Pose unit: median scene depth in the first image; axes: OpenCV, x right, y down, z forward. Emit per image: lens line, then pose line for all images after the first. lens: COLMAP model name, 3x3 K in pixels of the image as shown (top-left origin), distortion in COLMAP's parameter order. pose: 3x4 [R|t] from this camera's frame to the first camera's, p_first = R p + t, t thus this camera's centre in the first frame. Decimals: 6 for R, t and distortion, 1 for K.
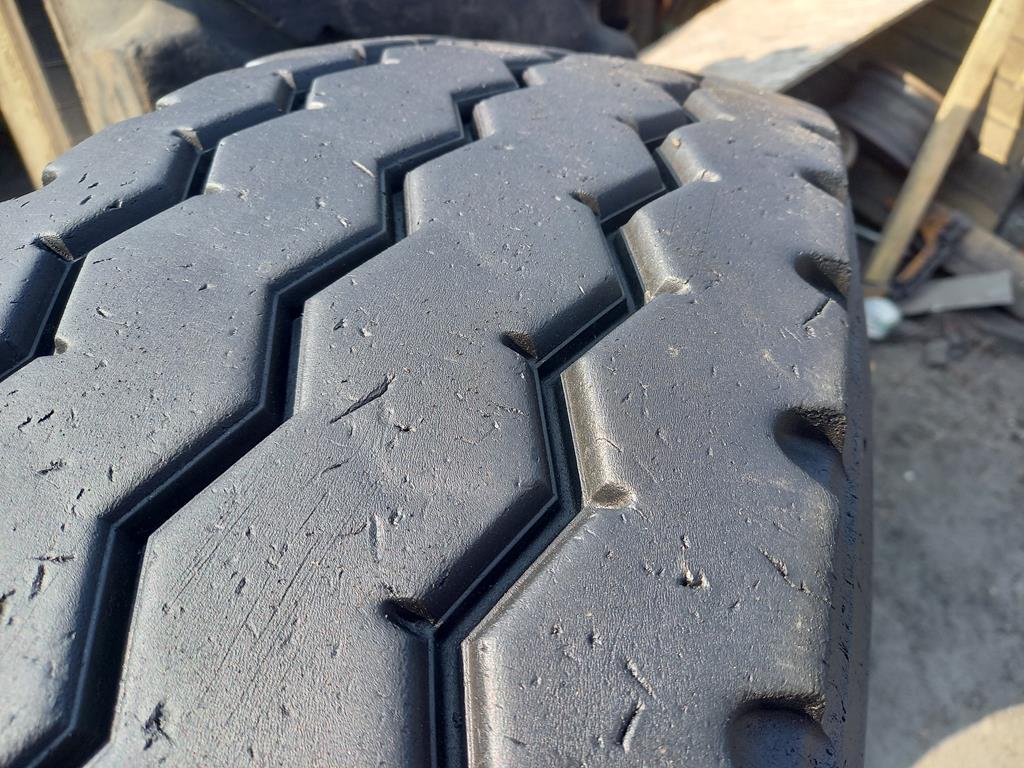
lens RADIAL K [[764.6, 0, 512.0], [0, 764.6, 384.0], [0, 0, 1]] dist [-0.000148, -0.011118]
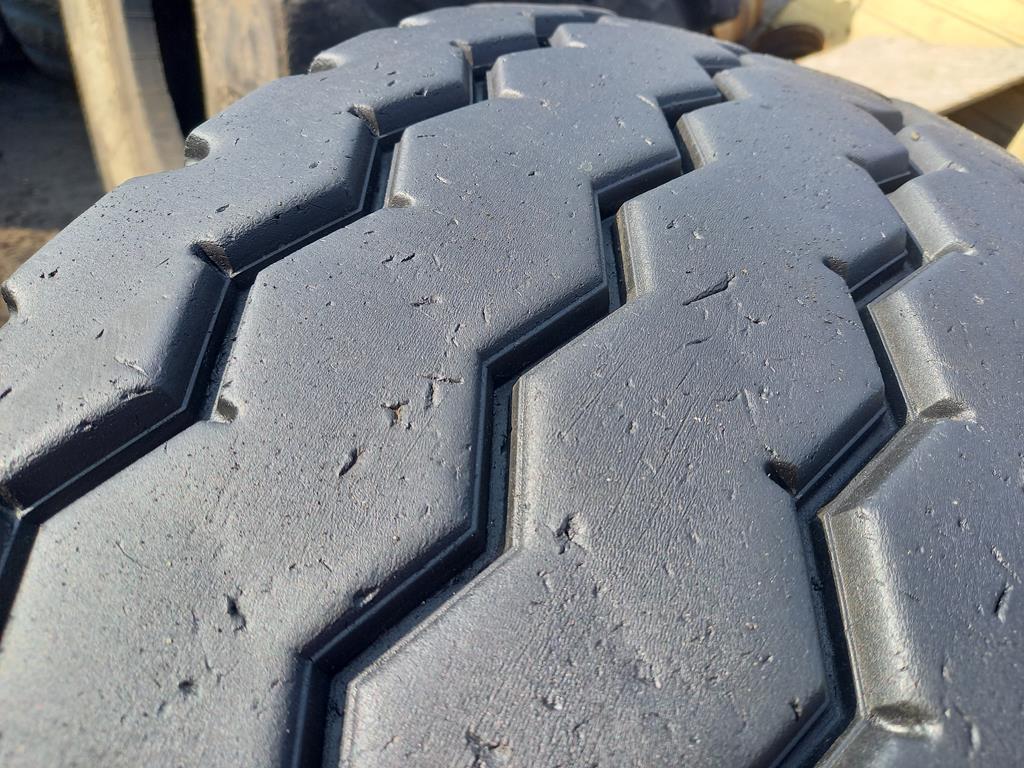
lens RADIAL K [[758.2, 0, 510.7], [0, 758.2, 398.6], [0, 0, 1]] dist [0.032876, -0.066193]
pose [[0.987414, 0.155315, 0.029834, -0.473449], [-0.154591, 0.987657, -0.025210, 0.236406], [-0.033381, 0.020280, 0.999237, -0.033281]]
